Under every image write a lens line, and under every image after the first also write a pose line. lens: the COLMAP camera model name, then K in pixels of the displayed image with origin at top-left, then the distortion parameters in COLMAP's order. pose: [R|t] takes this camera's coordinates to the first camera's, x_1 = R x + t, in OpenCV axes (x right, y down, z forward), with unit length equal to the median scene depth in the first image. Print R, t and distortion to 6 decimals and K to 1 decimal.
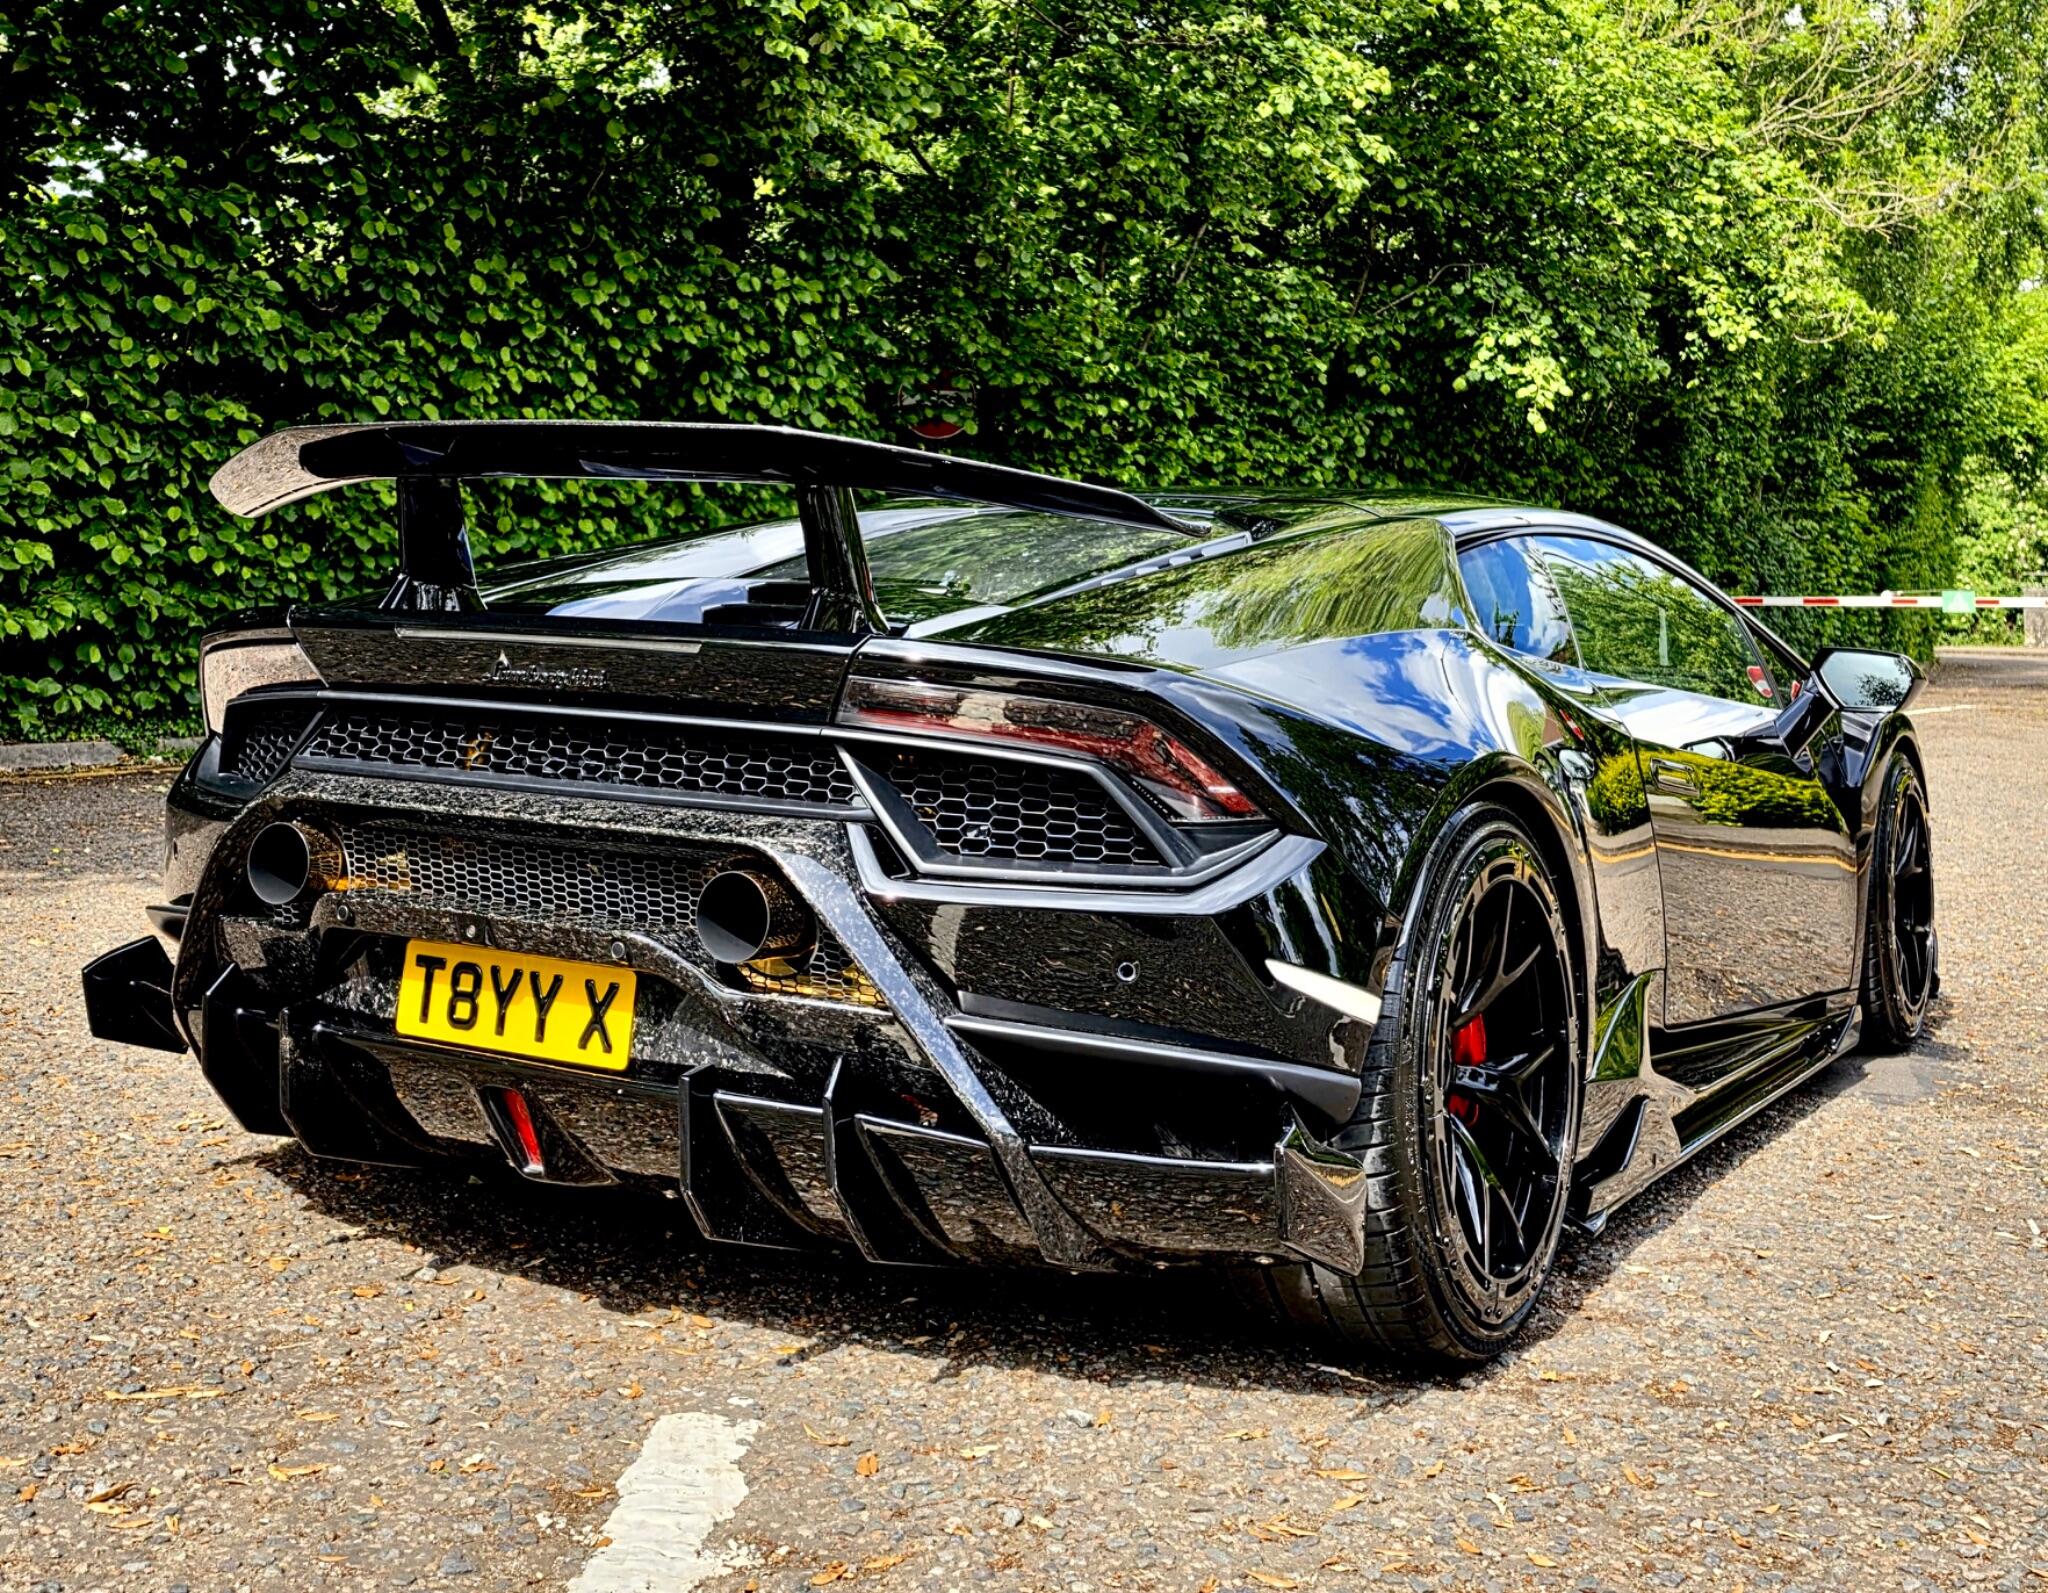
lens RADIAL K [[2212.0, 0, 1164.8], [0, 2212.0, 670.3], [0, 0, 1]] dist [0.068449, -0.038912]
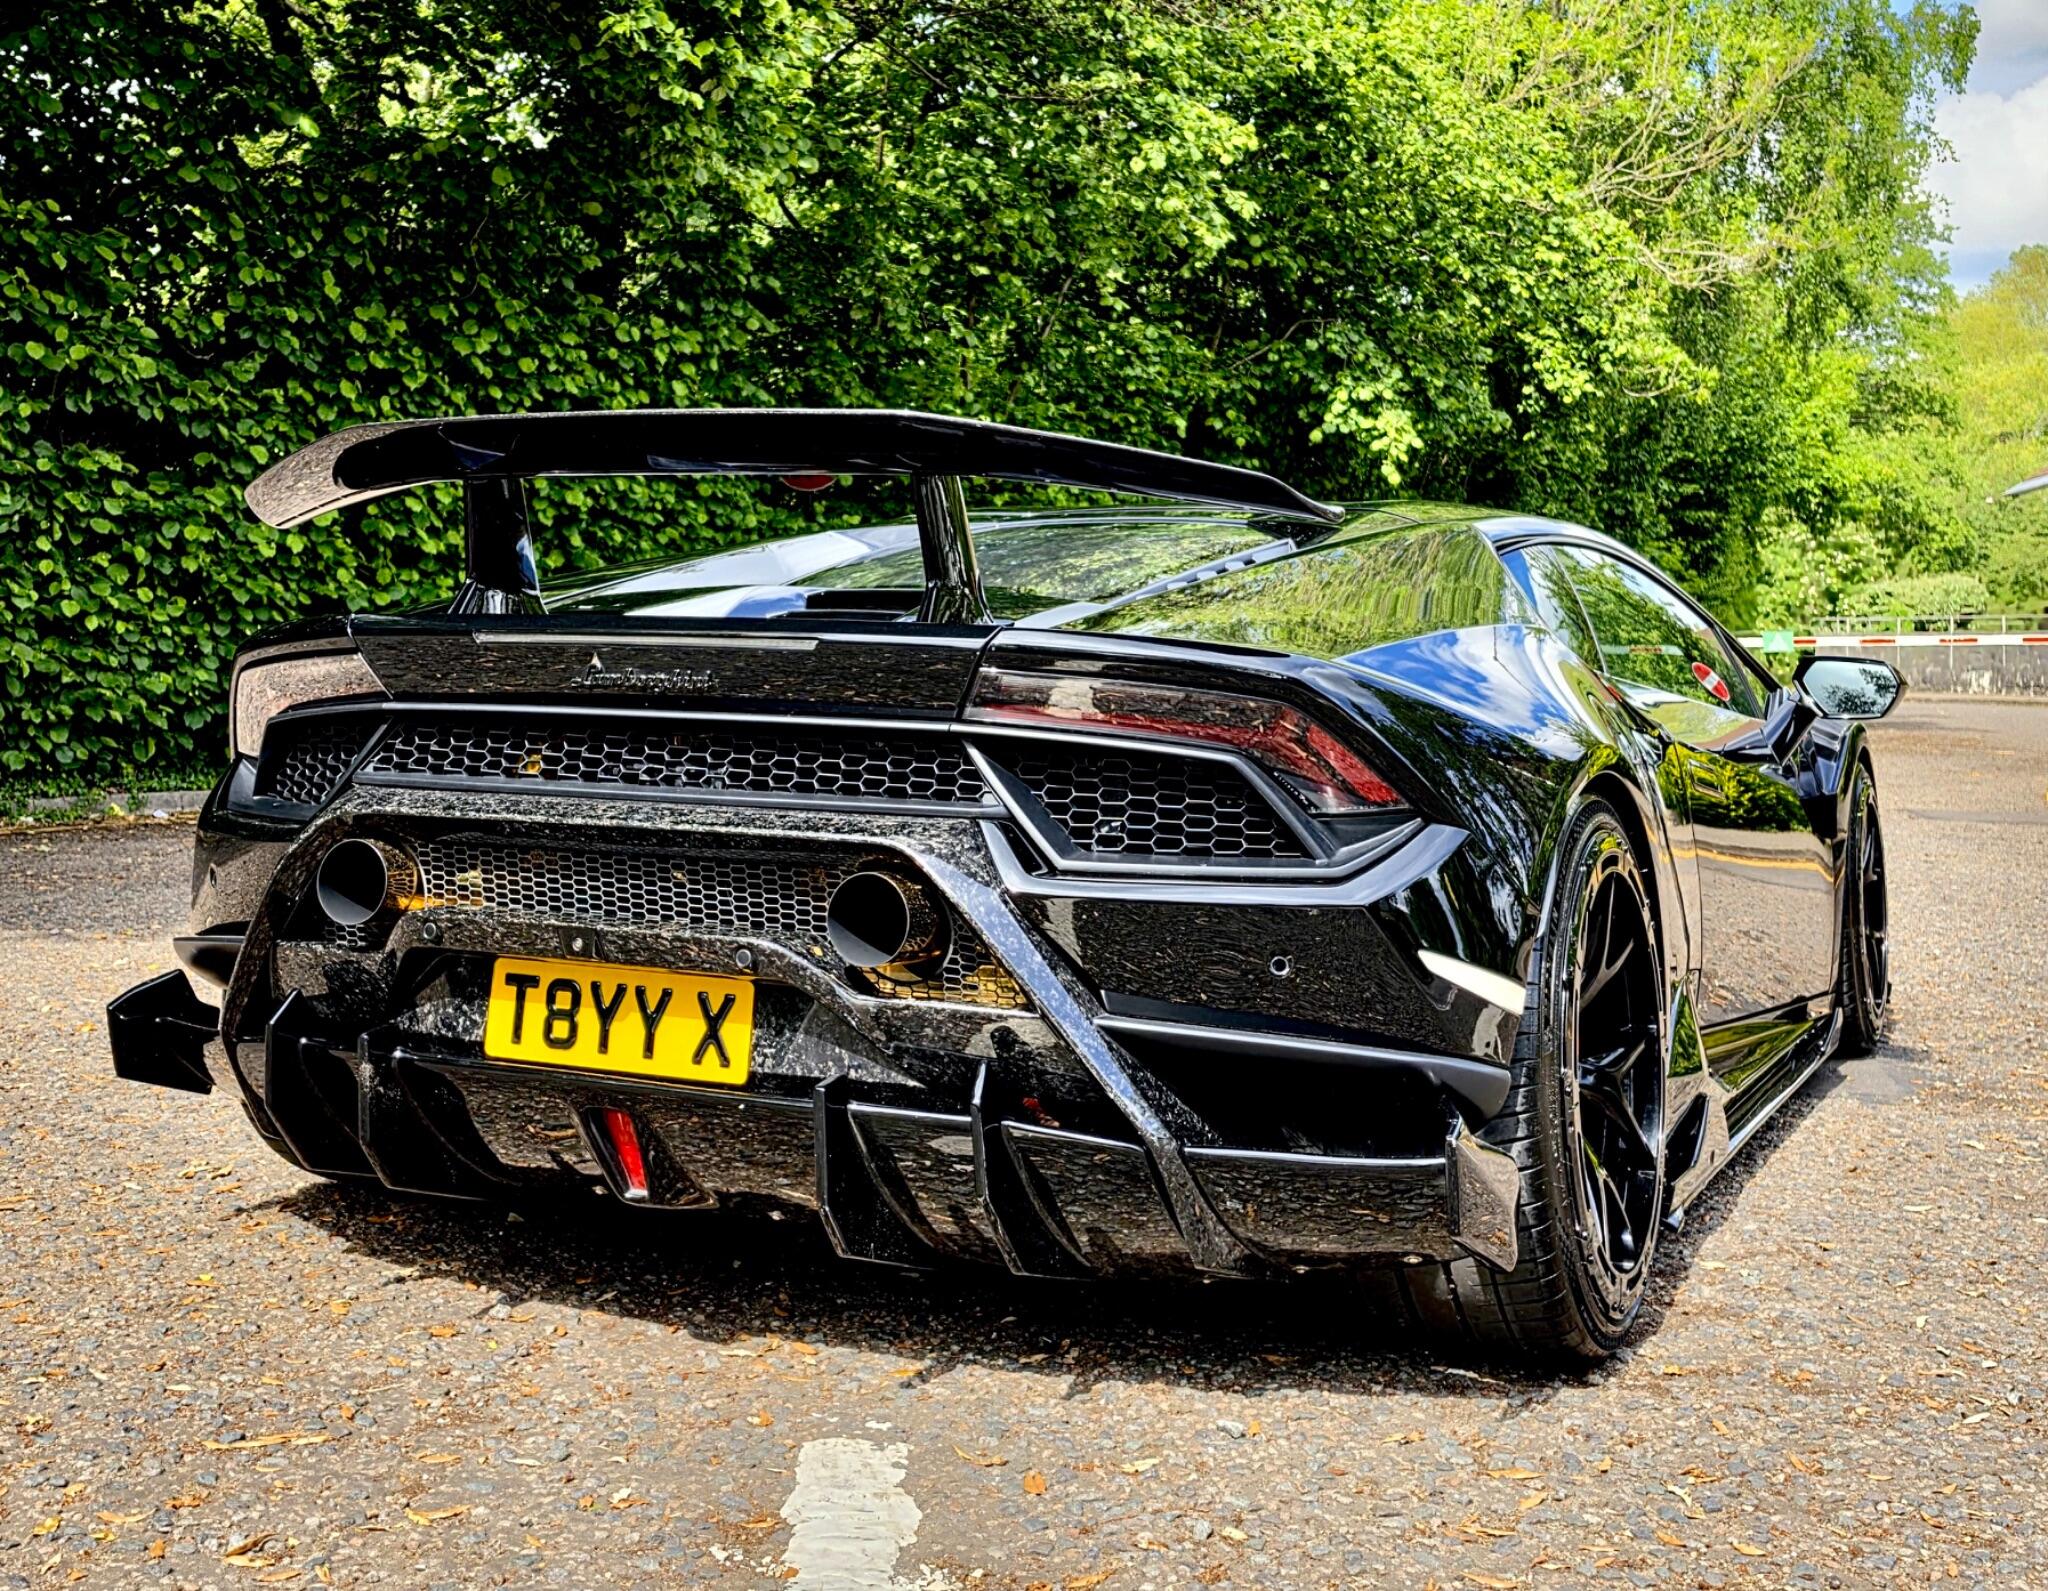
lens RADIAL K [[2148.8, 0, 1121.5], [0, 2148.8, 703.4], [0, 0, 1]] dist [0.078906, -0.077143]
pose [[0.996655, -0.015914, 0.080165, -0.119865], [0.017112, 0.999752, -0.014273, 0.024535], [-0.079918, 0.015597, 0.996679, 0.043697]]
